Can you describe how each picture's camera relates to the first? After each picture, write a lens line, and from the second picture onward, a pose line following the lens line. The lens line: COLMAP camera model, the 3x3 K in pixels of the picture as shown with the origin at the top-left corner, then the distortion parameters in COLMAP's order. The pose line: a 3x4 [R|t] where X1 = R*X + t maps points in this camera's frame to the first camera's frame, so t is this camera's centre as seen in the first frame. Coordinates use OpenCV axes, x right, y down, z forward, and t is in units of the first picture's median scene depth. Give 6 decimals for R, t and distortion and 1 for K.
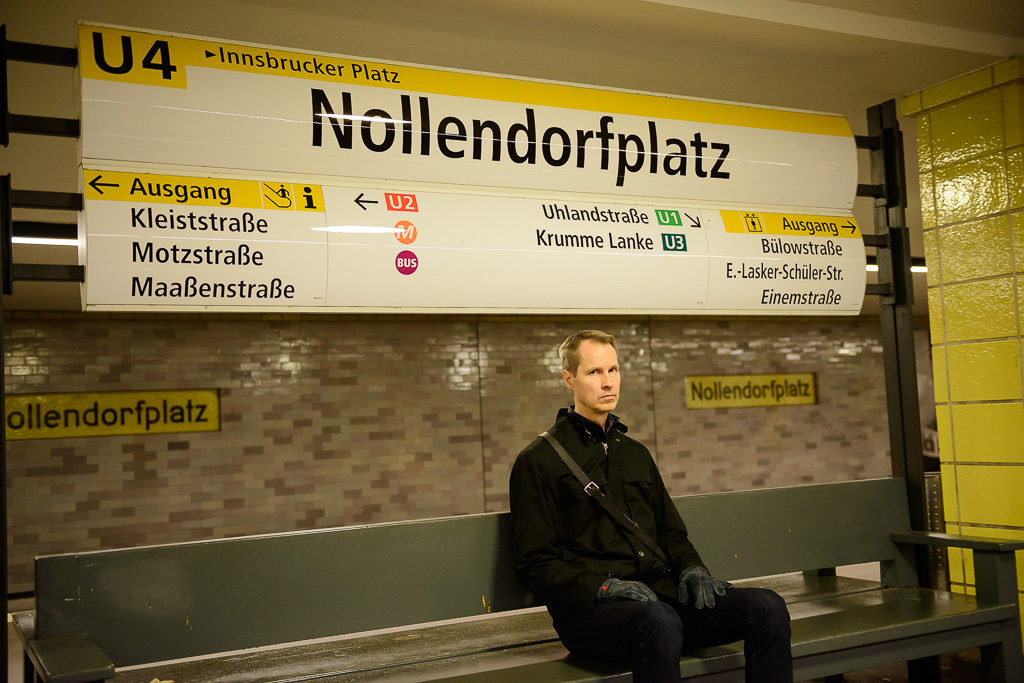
lens RADIAL K [[1099.5, 0, 518.5], [0, 1099.5, 339.6], [0, 0, 1]] dist [0.062938, 0.000000]
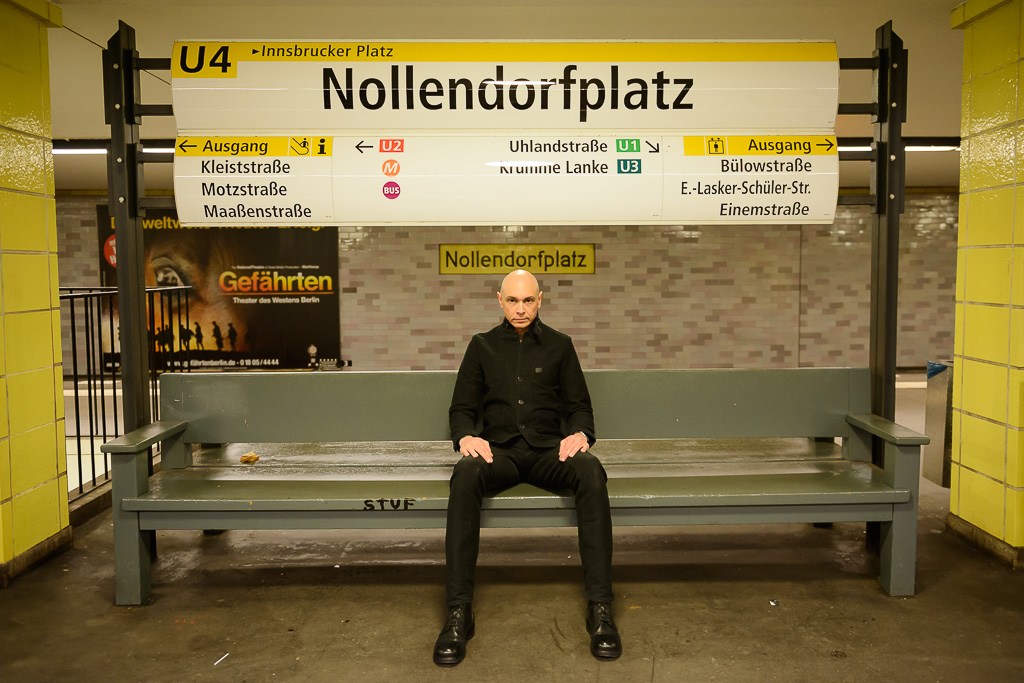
lens RADIAL K [[817.3, 0, 541.7], [0, 817.3, 320.7], [0, 0, 1]] dist [0.008300, -0.007778]
pose [[0.891843, 0.071882, -0.446597, 0.476918], [-0.003662, 0.988408, 0.151776, -0.056601], [0.452330, -0.133725, 0.881768, 0.130991]]
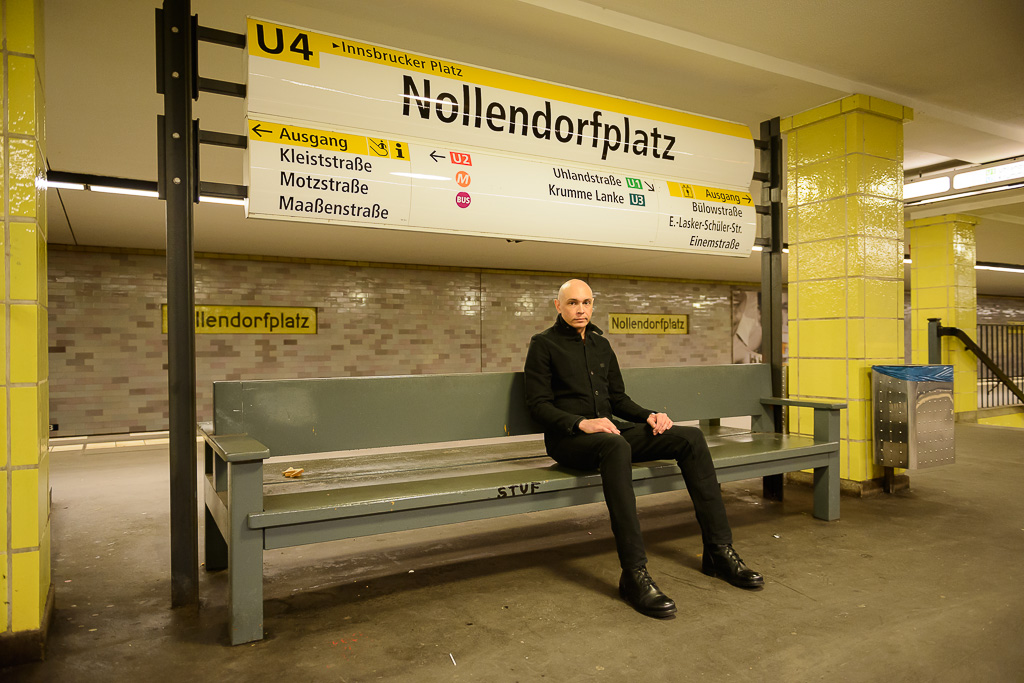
lens RADIAL K [[682.6, 0, 519.3], [0, 682.6, 342.0], [0, 0, 1]] dist [0.010767, -0.017513]
pose [[0.998727, 0.039904, 0.030860, -0.041190], [-0.042065, 0.996455, 0.072862, 0.044463], [-0.027843, -0.074067, 0.996864, 0.059293]]
